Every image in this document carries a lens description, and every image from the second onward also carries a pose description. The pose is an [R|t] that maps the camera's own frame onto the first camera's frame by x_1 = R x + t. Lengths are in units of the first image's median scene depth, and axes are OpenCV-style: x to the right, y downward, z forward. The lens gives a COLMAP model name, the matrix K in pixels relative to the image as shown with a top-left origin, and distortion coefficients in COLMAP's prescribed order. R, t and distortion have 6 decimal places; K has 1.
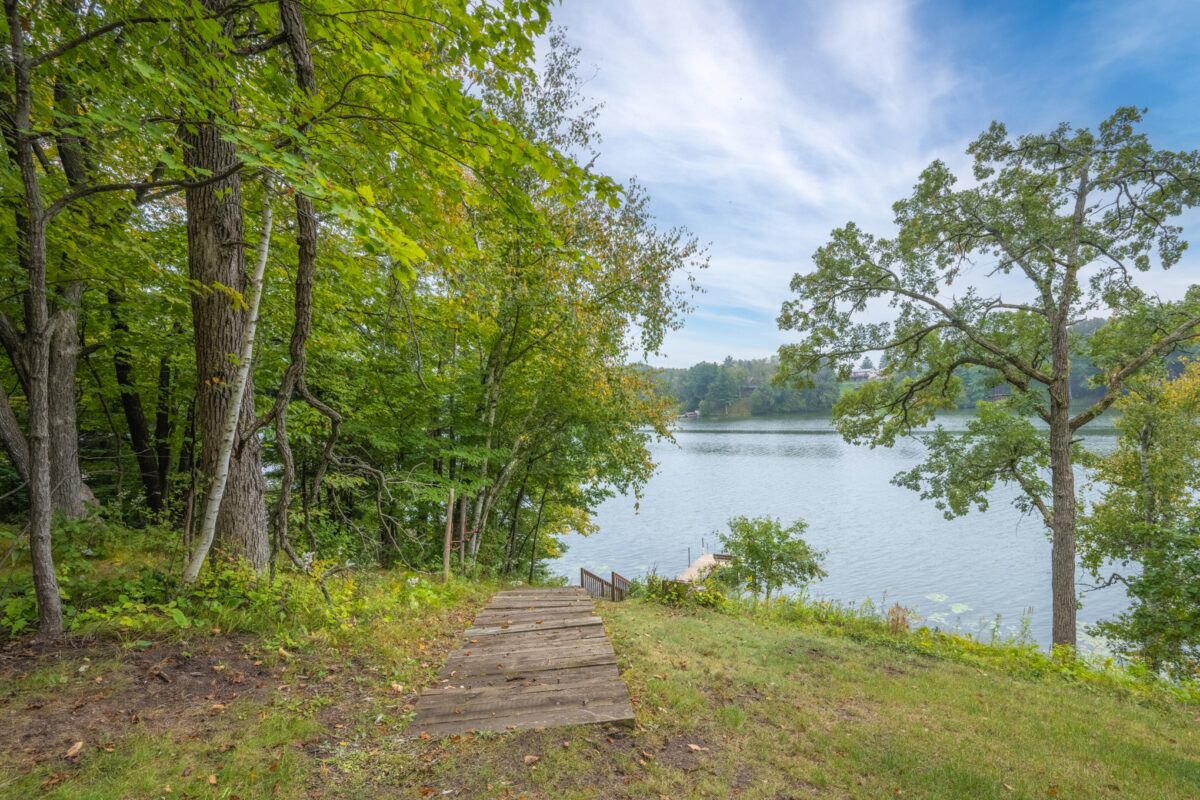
lens RADIAL K [[515.6, 0, 606.5], [0, 515.6, 401.0], [0, 0, 1]] dist [-0.000386, -0.000622]
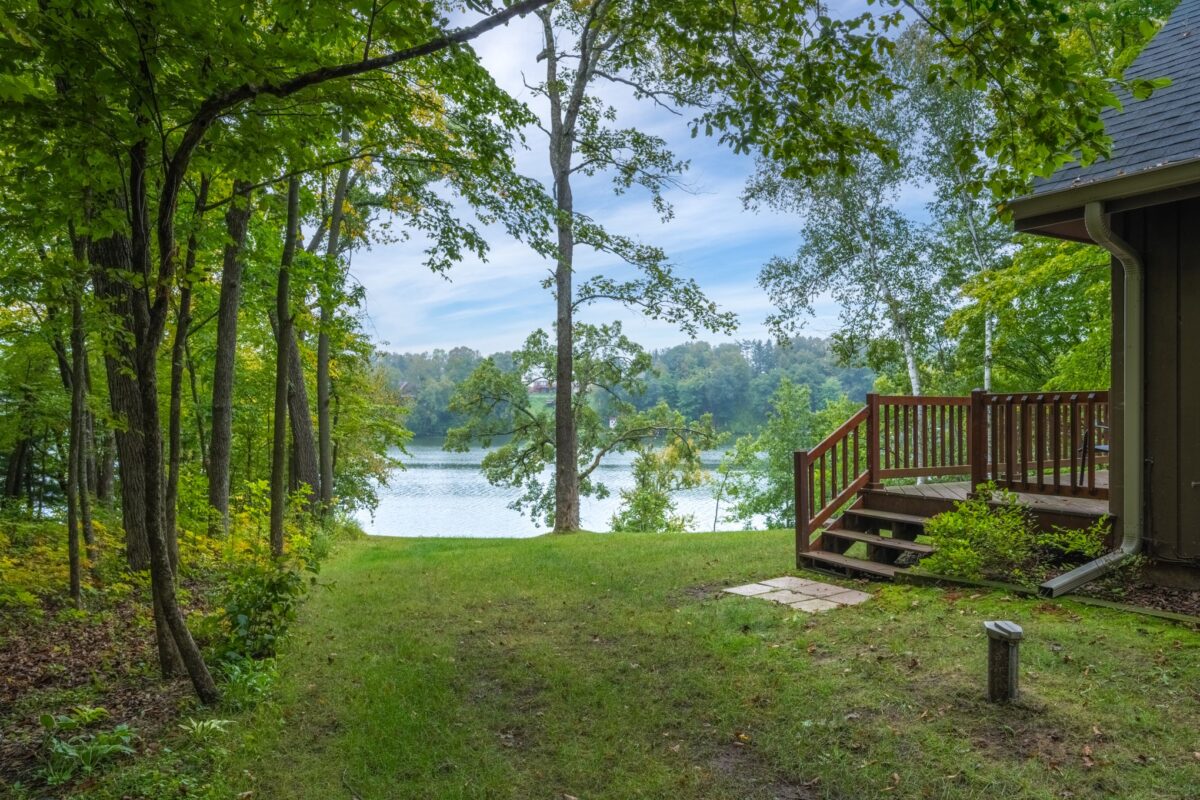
lens RADIAL K [[855.7, 0, 601.4], [0, 855.7, 394.8], [0, 0, 1]] dist [-0.001766, -0.000113]
pose [[0.873097, 0.044858, 0.485478, -0.478924], [-0.037670, 0.998988, -0.024561, -0.133526], [-0.486089, 0.003156, 0.873904, -1.349678]]
